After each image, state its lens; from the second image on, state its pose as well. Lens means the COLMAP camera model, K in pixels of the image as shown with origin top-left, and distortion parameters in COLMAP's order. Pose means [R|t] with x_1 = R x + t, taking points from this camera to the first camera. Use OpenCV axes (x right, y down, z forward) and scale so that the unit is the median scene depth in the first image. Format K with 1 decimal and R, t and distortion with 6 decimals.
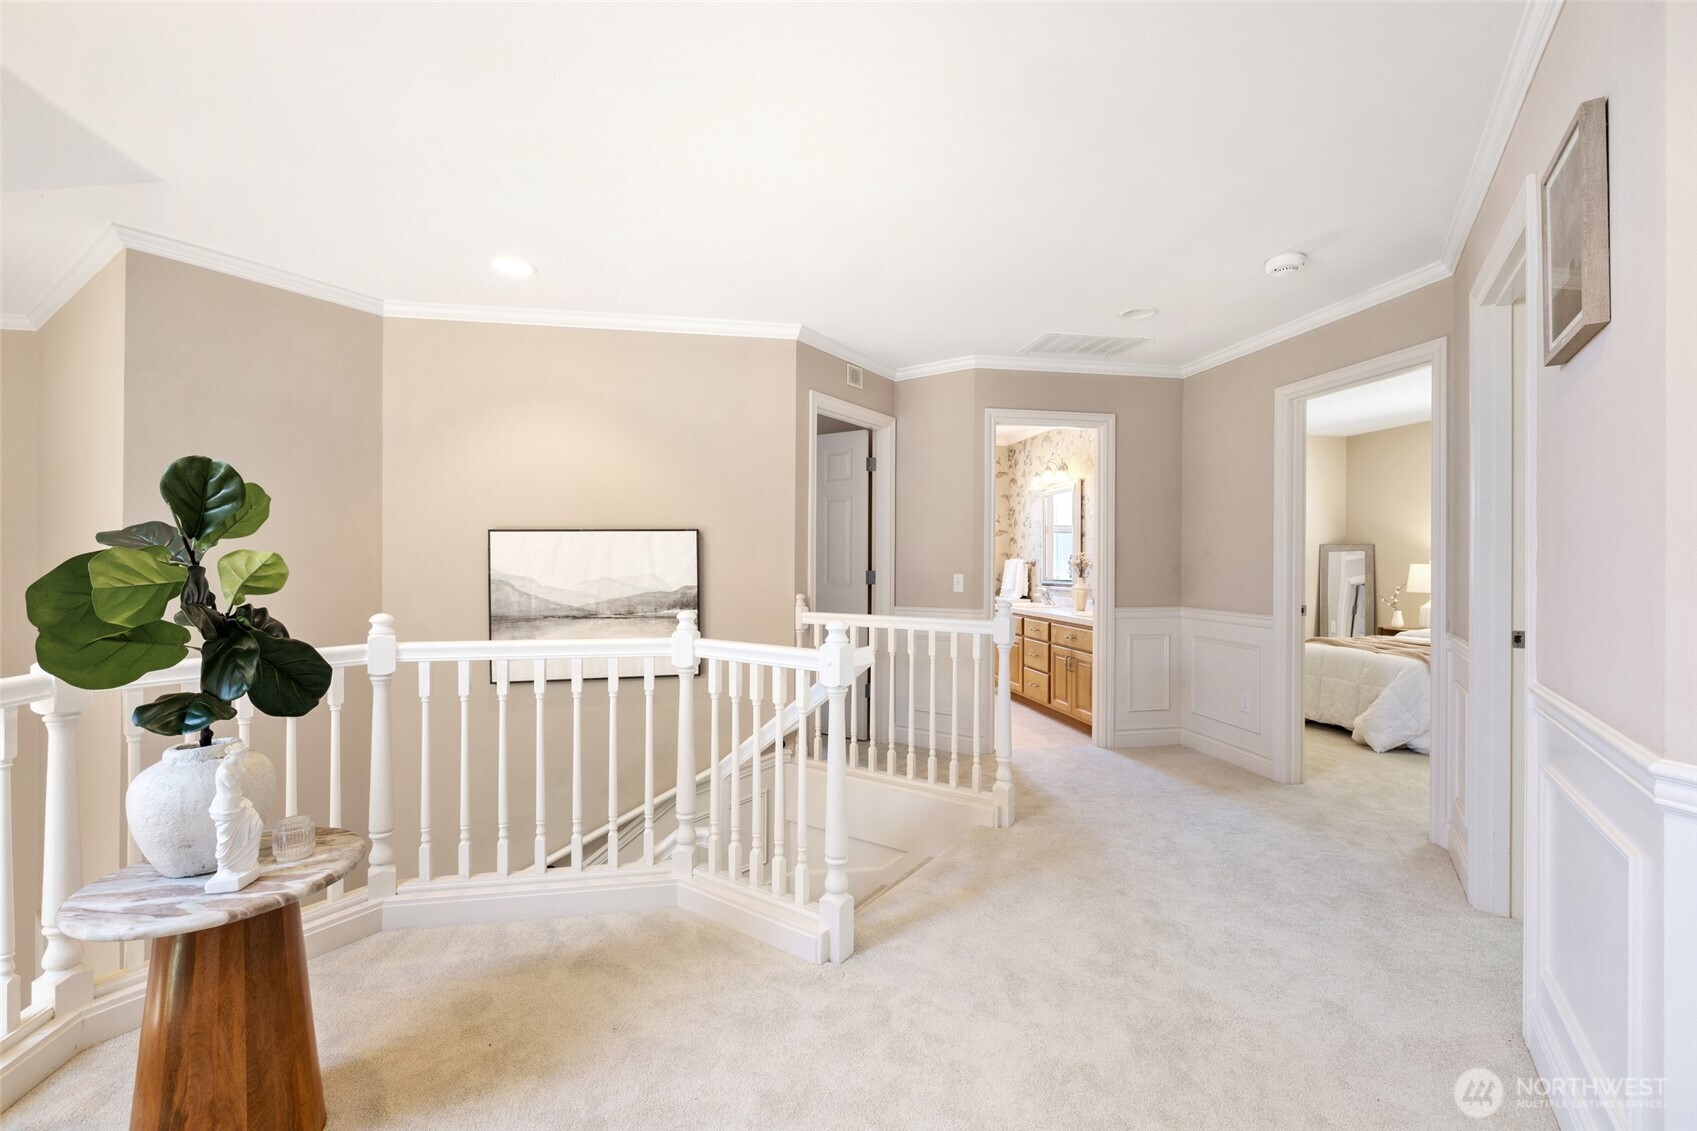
lens RADIAL K [[735.5, 0, 848.3], [0, 735.5, 564.2], [0, 0, 1]] dist [-0.001450, -0.000253]
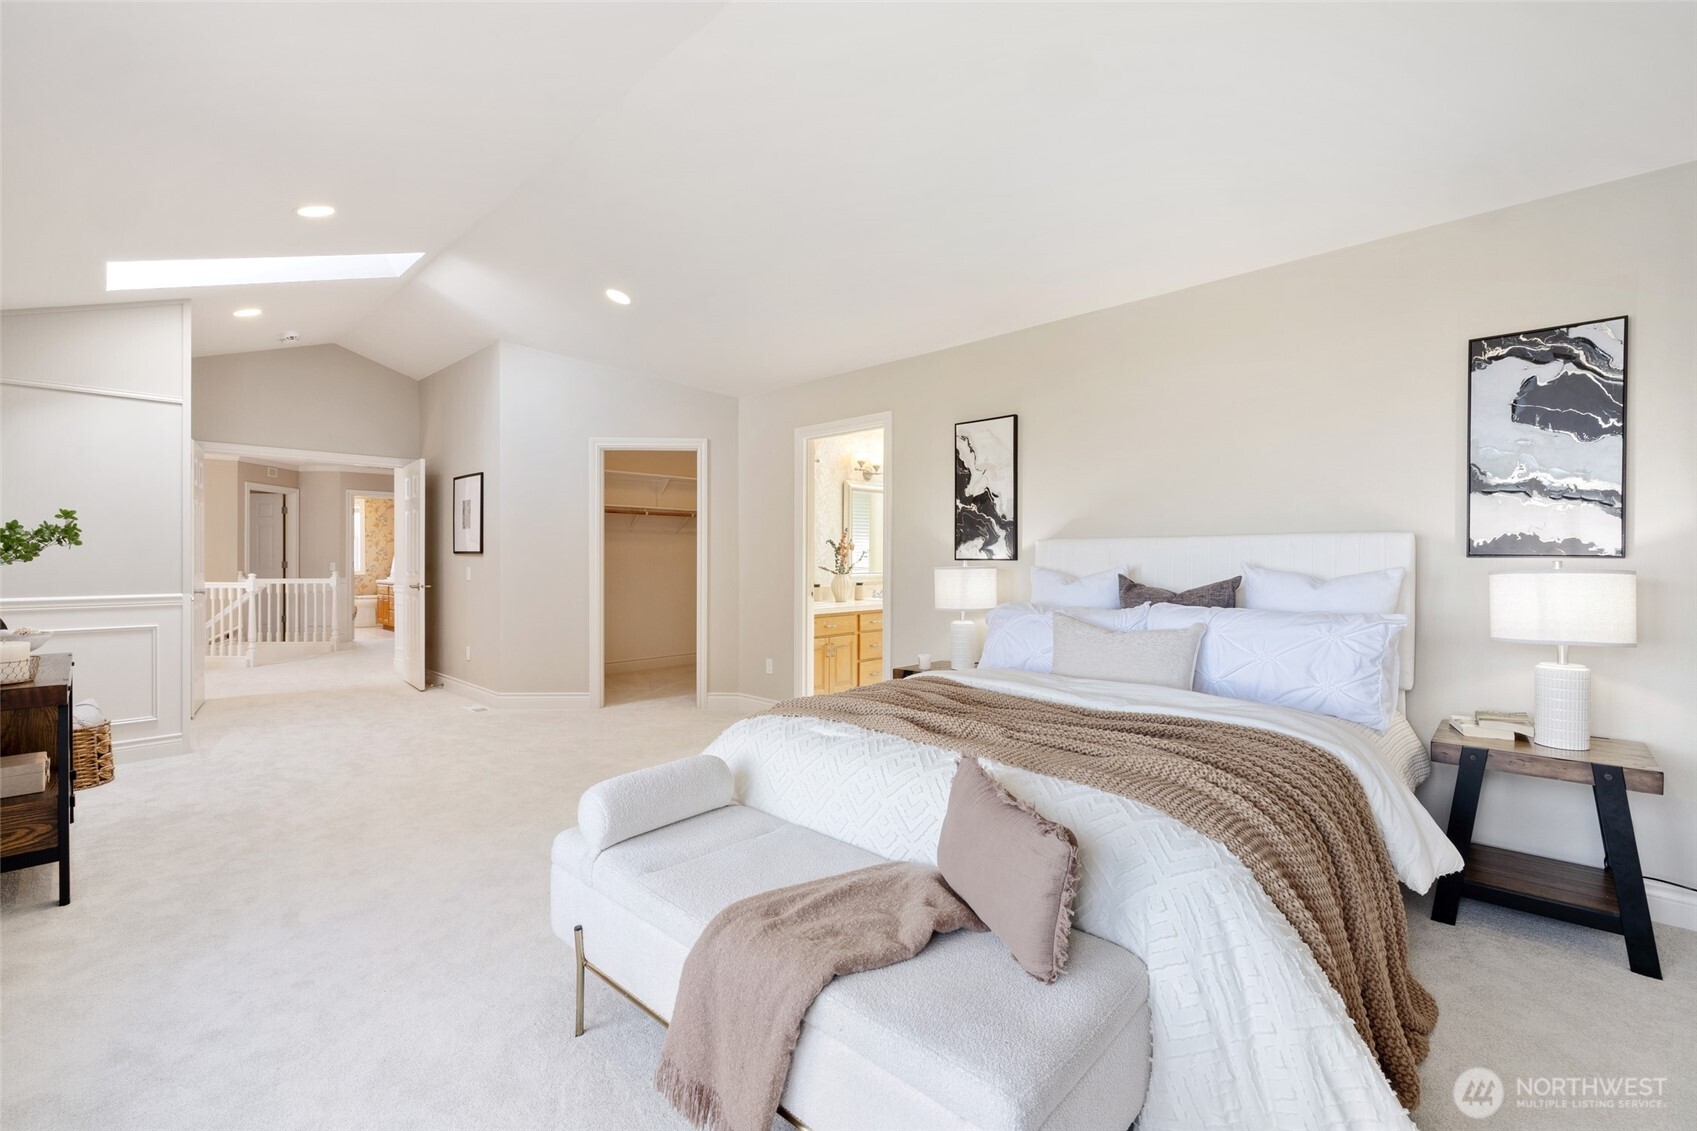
lens RADIAL K [[735.5, 0, 844.5], [0, 735.5, 565.7], [0, 0, 1]] dist [-0.001450, -0.000253]
pose [[0.820255, -0.011087, 0.571890, 0.198401], [0.005050, 0.999914, 0.012143, 0.006559], [-0.571976, -0.007072, 0.820240, -2.311175]]
